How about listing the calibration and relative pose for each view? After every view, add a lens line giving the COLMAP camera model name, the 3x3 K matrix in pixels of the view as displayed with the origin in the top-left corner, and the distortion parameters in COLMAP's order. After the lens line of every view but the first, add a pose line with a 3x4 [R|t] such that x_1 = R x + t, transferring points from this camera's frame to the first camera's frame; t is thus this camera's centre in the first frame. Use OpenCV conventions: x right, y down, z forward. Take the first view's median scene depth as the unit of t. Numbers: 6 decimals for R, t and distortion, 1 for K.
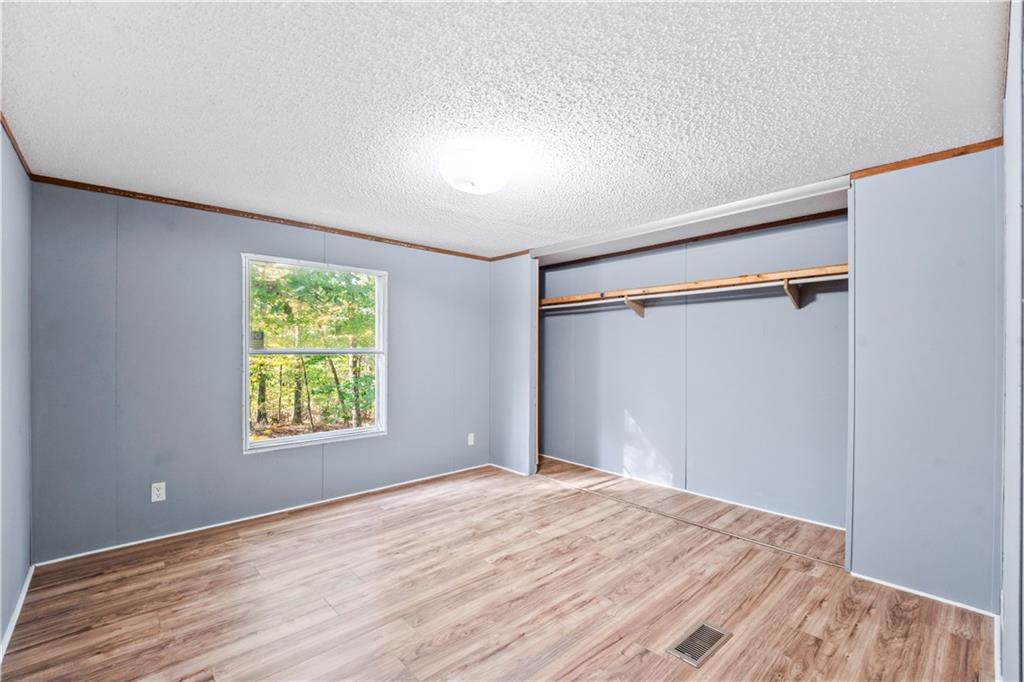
lens RADIAL K [[436.0, 0, 518.0], [0, 436.0, 346.3], [0, 0, 1]] dist [-0.012908, -0.000171]
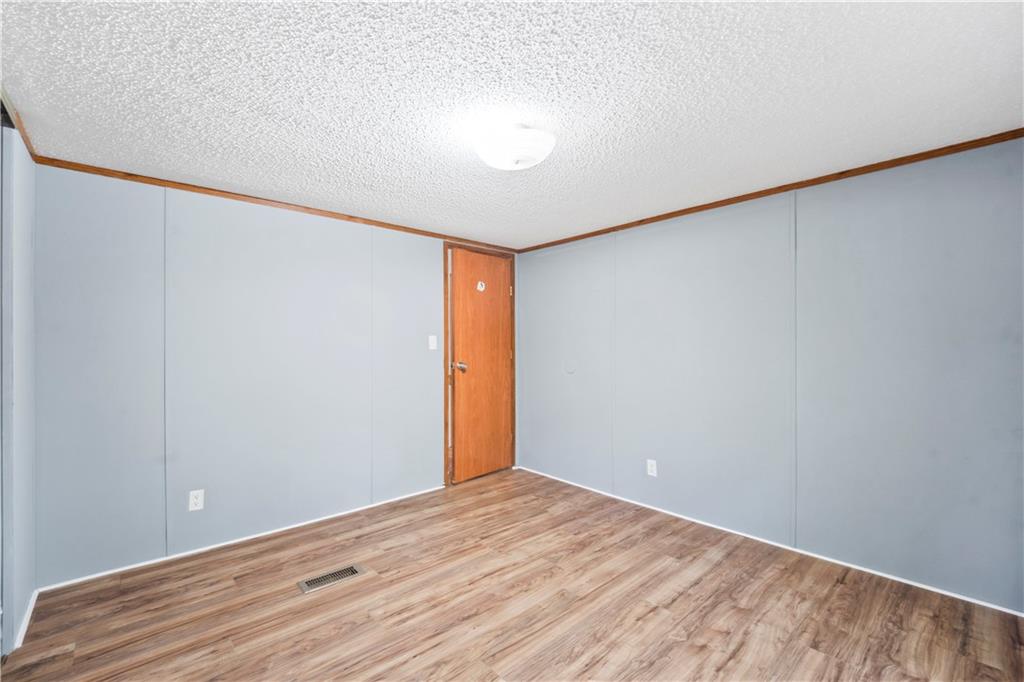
lens RADIAL K [[436.0, 0, 518.0], [0, 436.0, 346.3], [0, 0, 1]] dist [-0.012908, -0.000171]
pose [[-0.999997, 0.002521, -0.000782, -0.108993], [0.002531, 0.999915, -0.012805, 0.021109], [0.000750, -0.012807, -0.999918, 1.989360]]
